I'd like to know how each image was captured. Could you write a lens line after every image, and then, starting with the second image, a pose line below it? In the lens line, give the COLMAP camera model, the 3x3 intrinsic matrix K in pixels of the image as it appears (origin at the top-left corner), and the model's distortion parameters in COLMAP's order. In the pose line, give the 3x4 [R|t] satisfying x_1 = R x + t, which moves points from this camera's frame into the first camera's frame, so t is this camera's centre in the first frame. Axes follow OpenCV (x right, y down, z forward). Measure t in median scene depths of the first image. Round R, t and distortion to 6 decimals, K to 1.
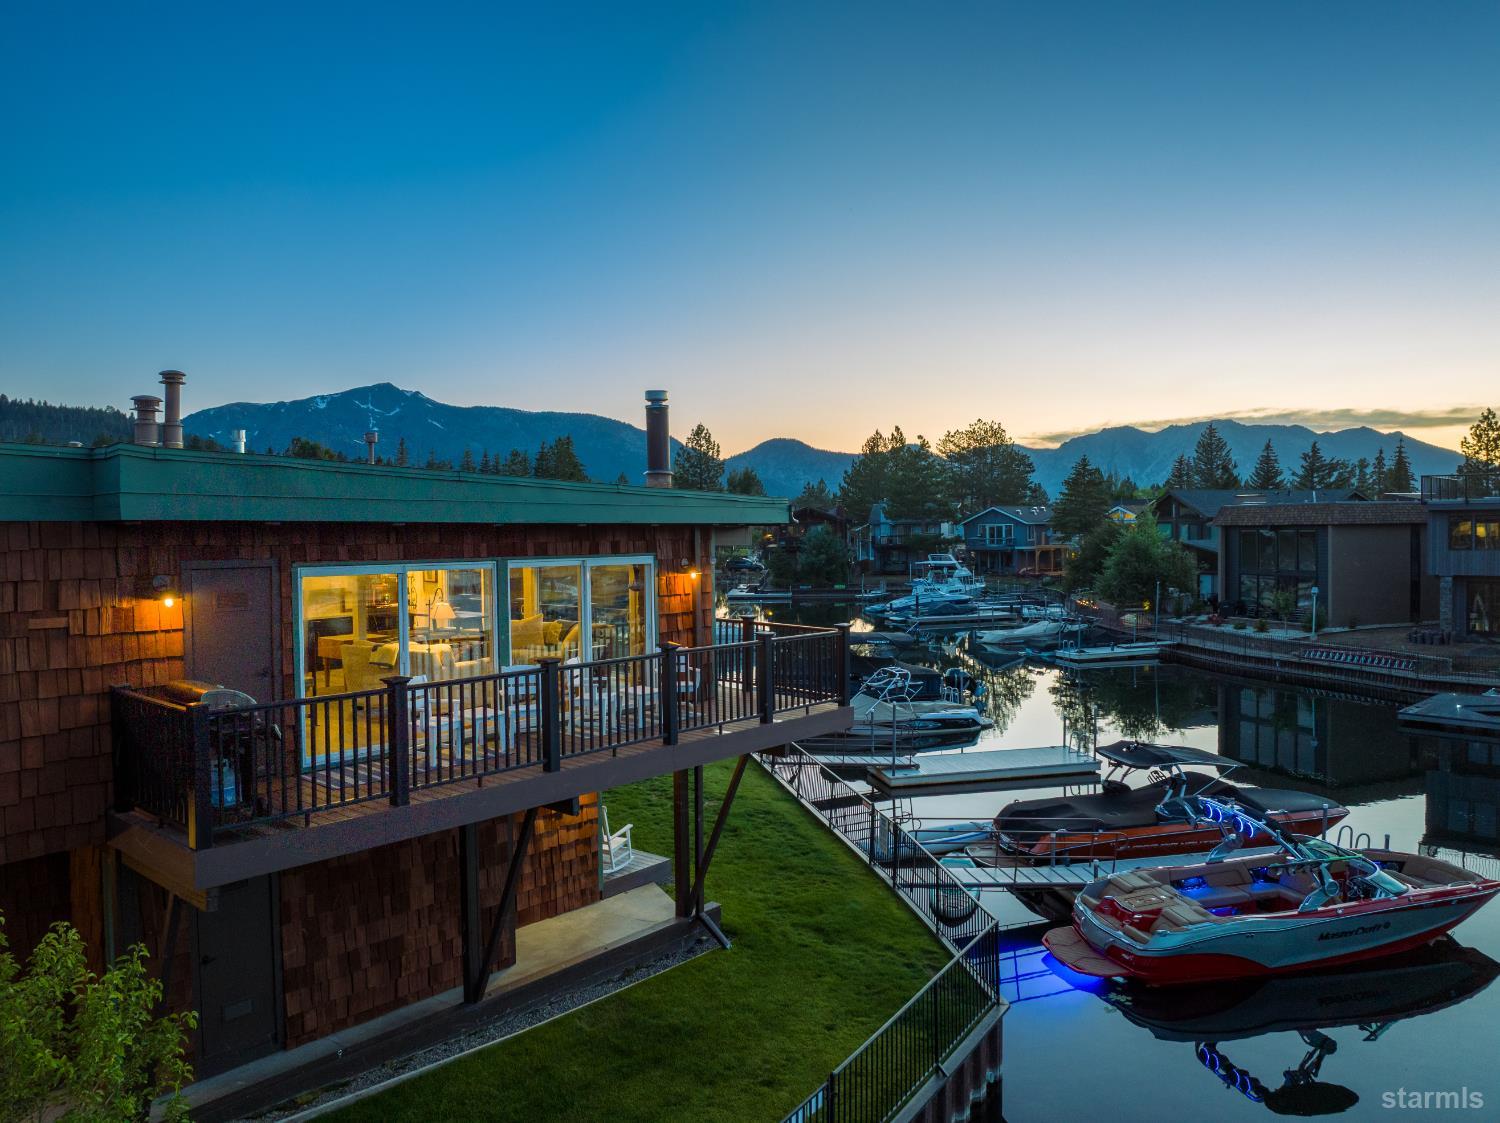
lens RADIAL K [[1079.1, 0, 758.6], [0, 1079.1, 544.6], [0, 0, 1]] dist [-0.034463, -0.008672]
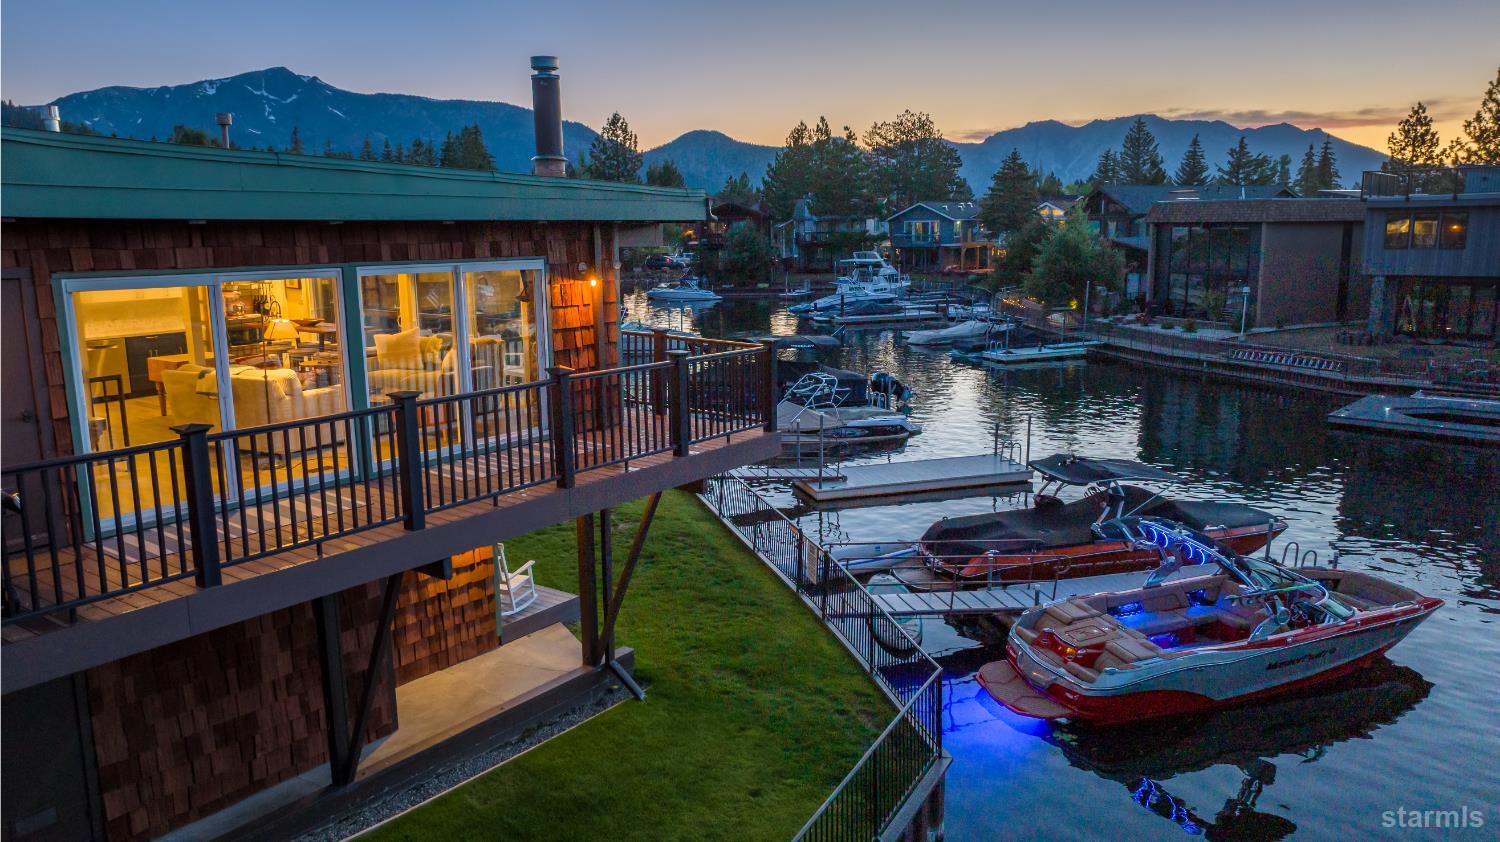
lens RADIAL K [[1077.4, 0, 761.6], [0, 1077.4, 414.6], [0, 0, 1]] dist [-0.015180, -0.001503]
pose [[0.997254, -0.011614, 0.073134, 0.007218], [-0.000173, 0.987256, 0.159141, -0.003133], [-0.074051, -0.158717, 0.984543, 0.121579]]
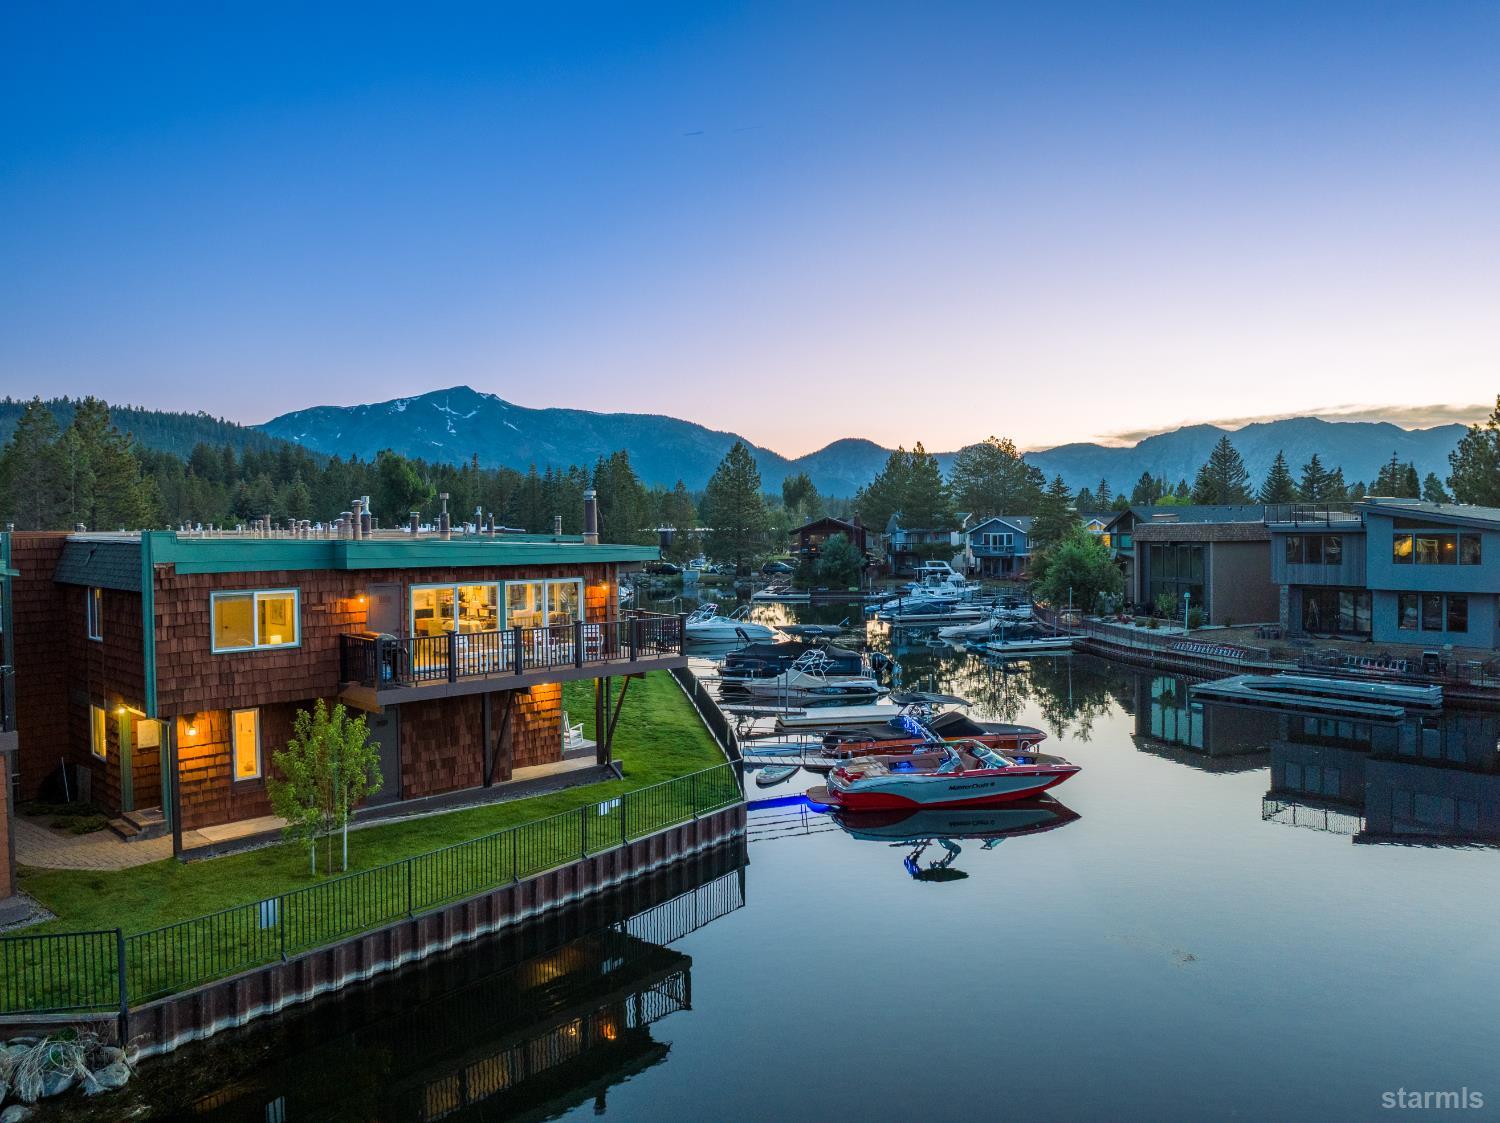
lens RADIAL K [[1079.1, 0, 758.6], [0, 1079.1, 544.6], [0, 0, 1]] dist [-0.034463, -0.008672]
pose [[0.997849, 0.002057, -0.065516, 0.298928], [-0.002052, 0.999998, 0.000148, -0.043775], [0.065516, -0.000013, 0.997852, -0.802709]]
